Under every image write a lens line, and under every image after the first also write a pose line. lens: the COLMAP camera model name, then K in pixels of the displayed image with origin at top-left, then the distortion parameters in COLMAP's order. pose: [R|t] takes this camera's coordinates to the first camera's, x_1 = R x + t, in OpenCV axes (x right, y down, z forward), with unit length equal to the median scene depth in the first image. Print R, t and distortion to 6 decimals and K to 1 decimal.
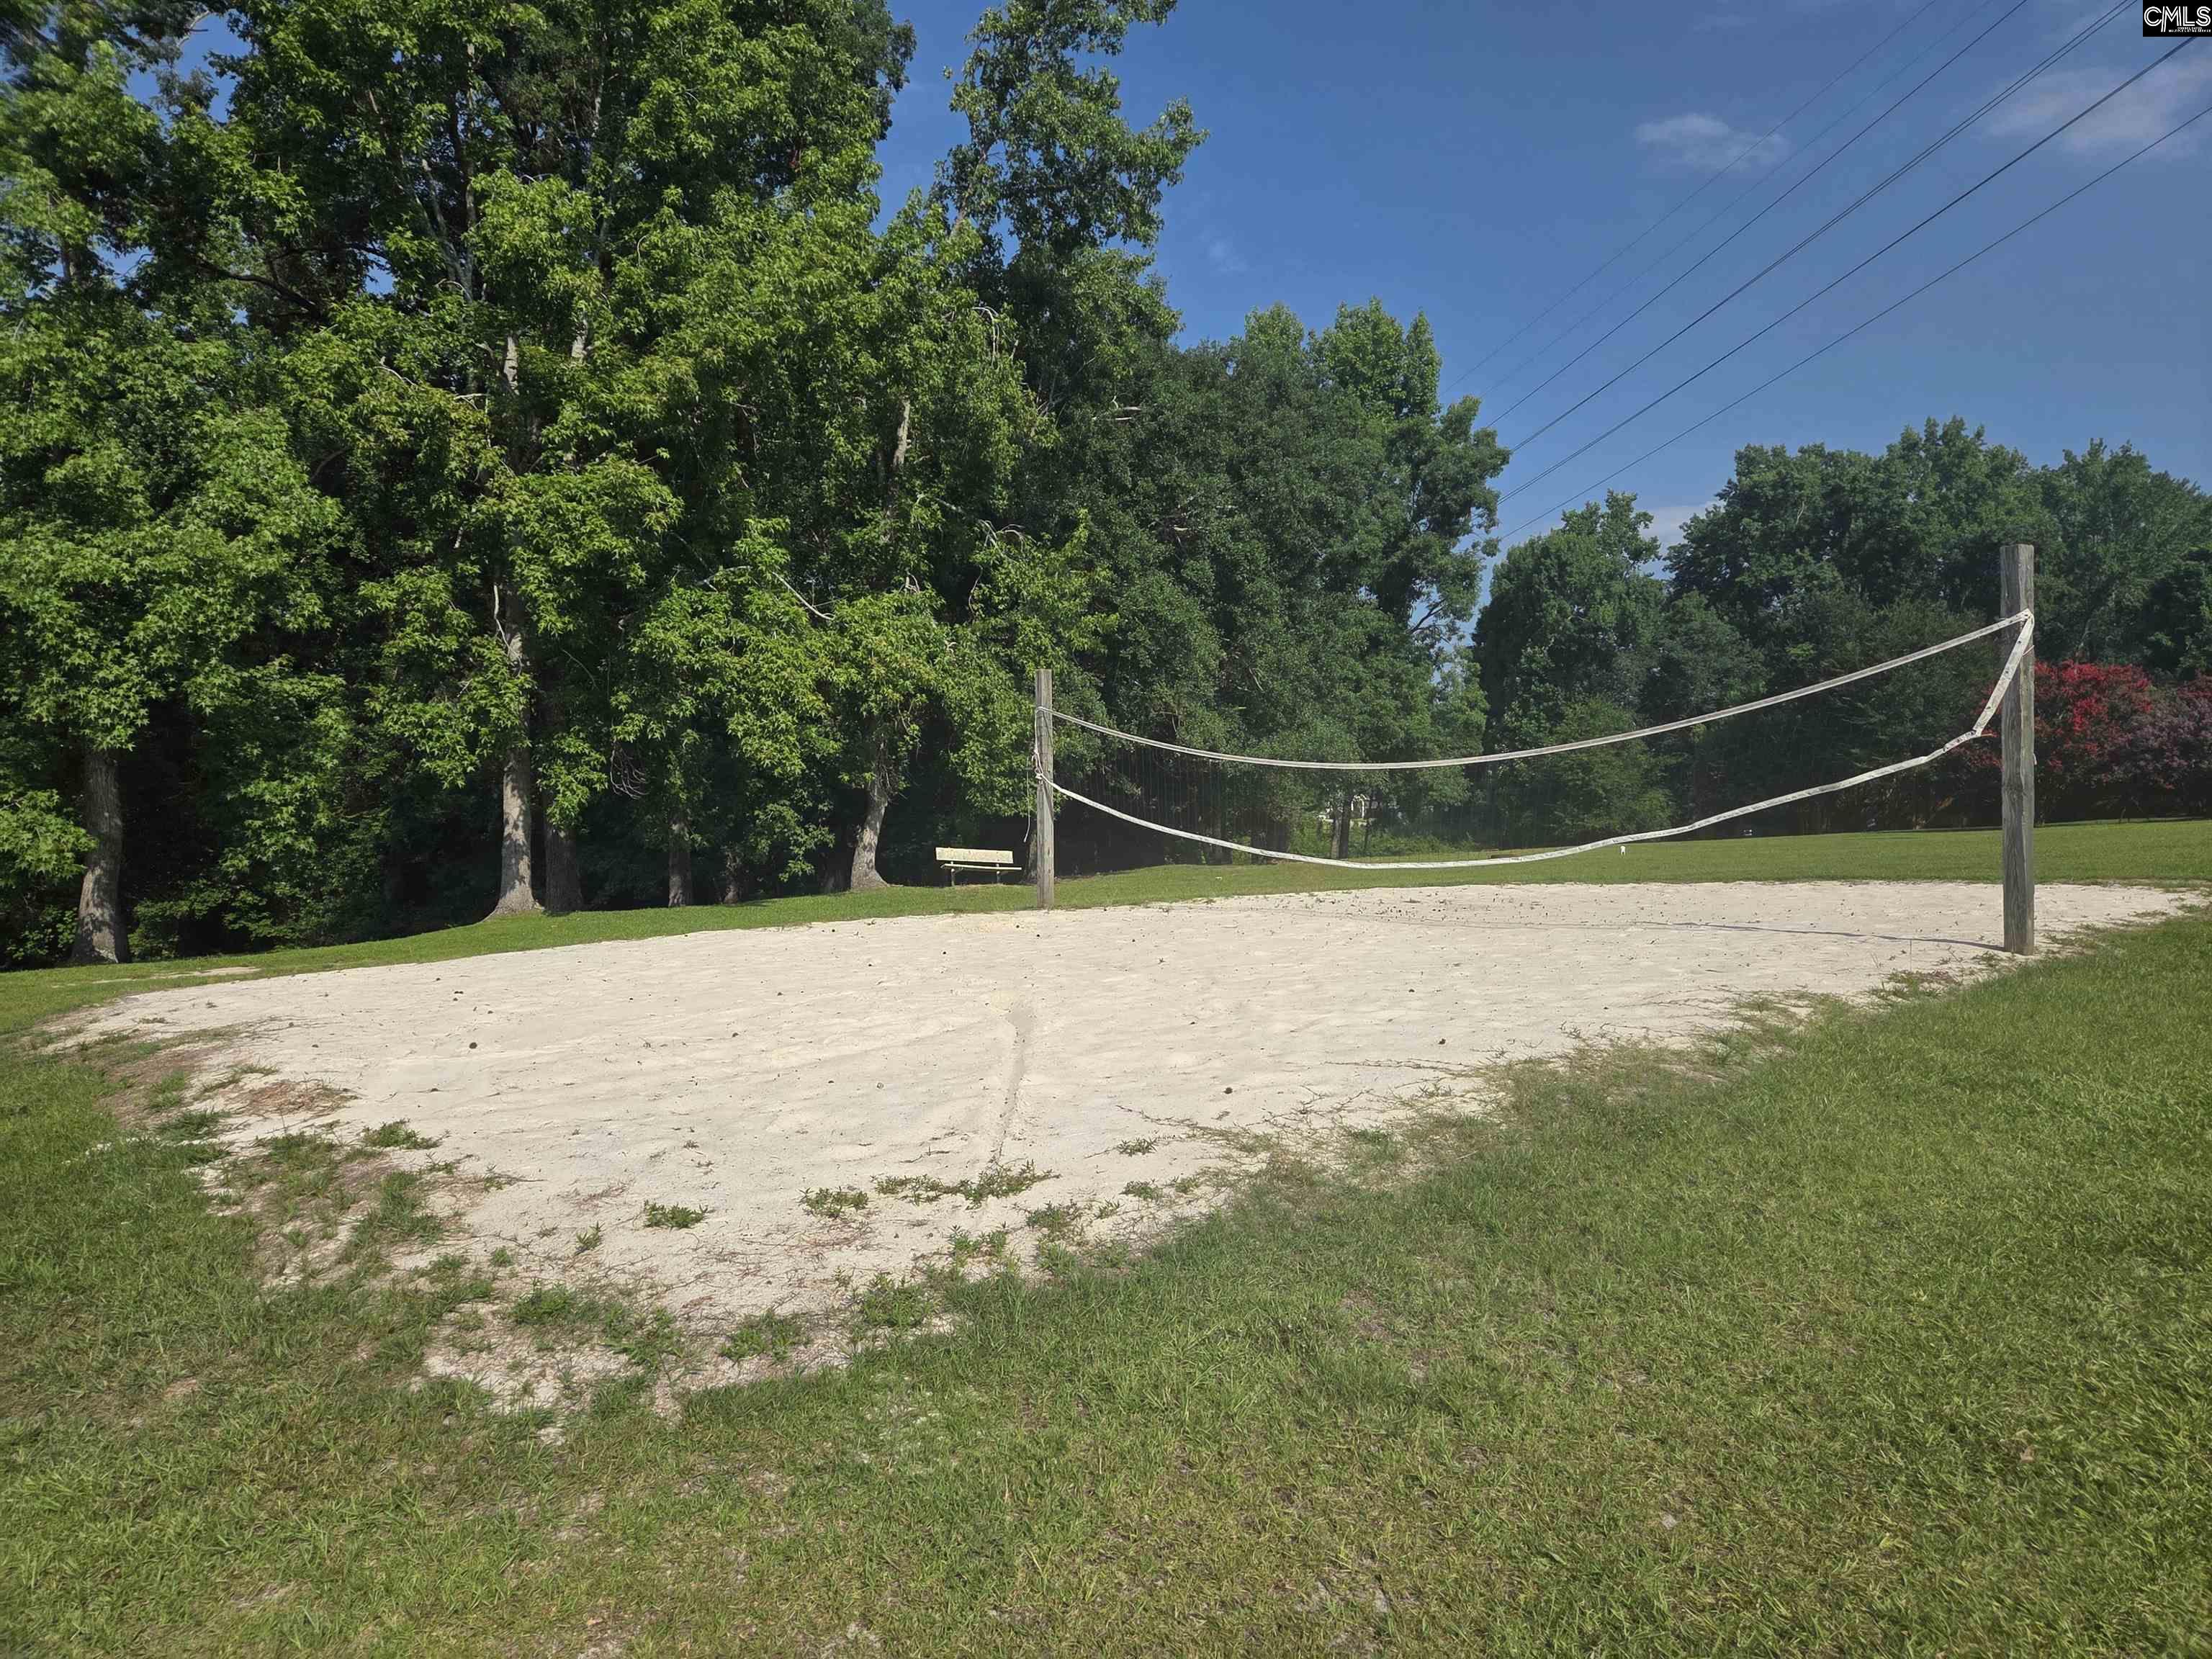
lens RADIAL K [[1436.7, 0, 1105.8], [0, 1436.7, 831.6], [0, 0, 1]] dist [0.036372, -0.001350]
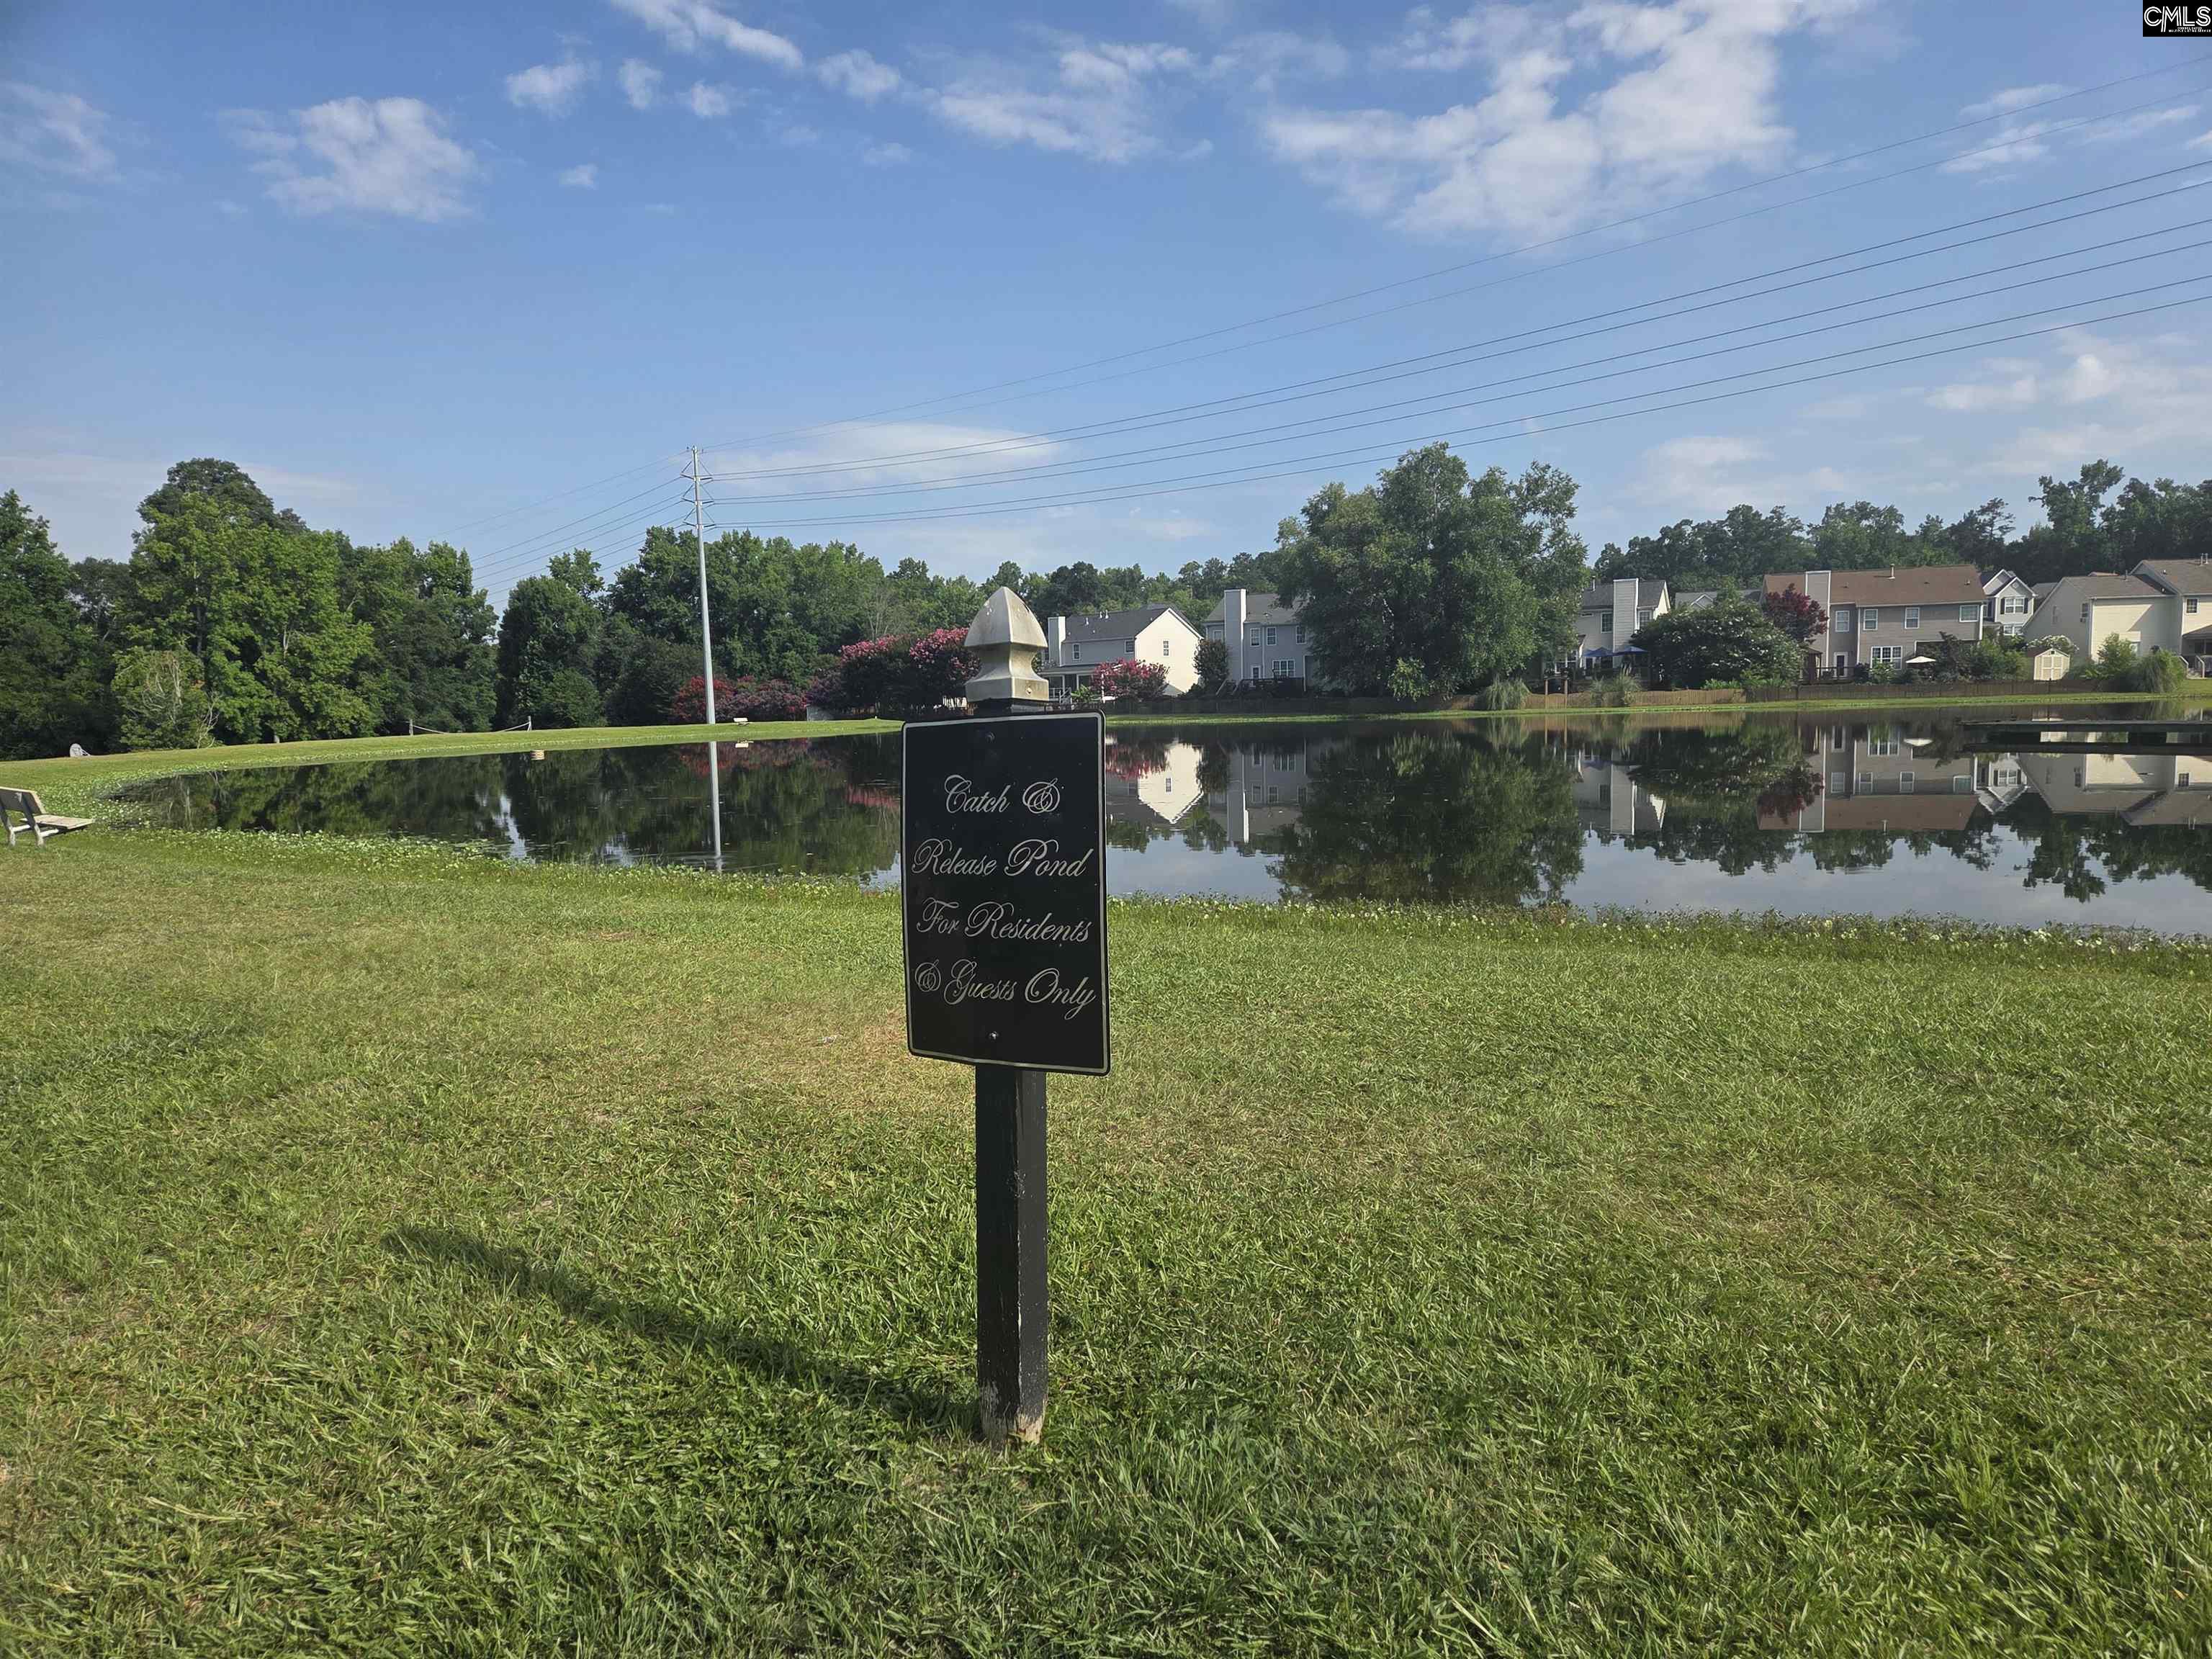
lens RADIAL K [[1436.7, 0, 1105.1], [0, 1436.7, 829.8], [0, 0, 1]] dist [0.036372, -0.001350]
pose [[0.808723, -0.055635, 0.585552, -0.202630], [0.017291, 0.997335, 0.070879, -0.004066], [-0.587935, -0.047197, 0.807530, -0.906472]]
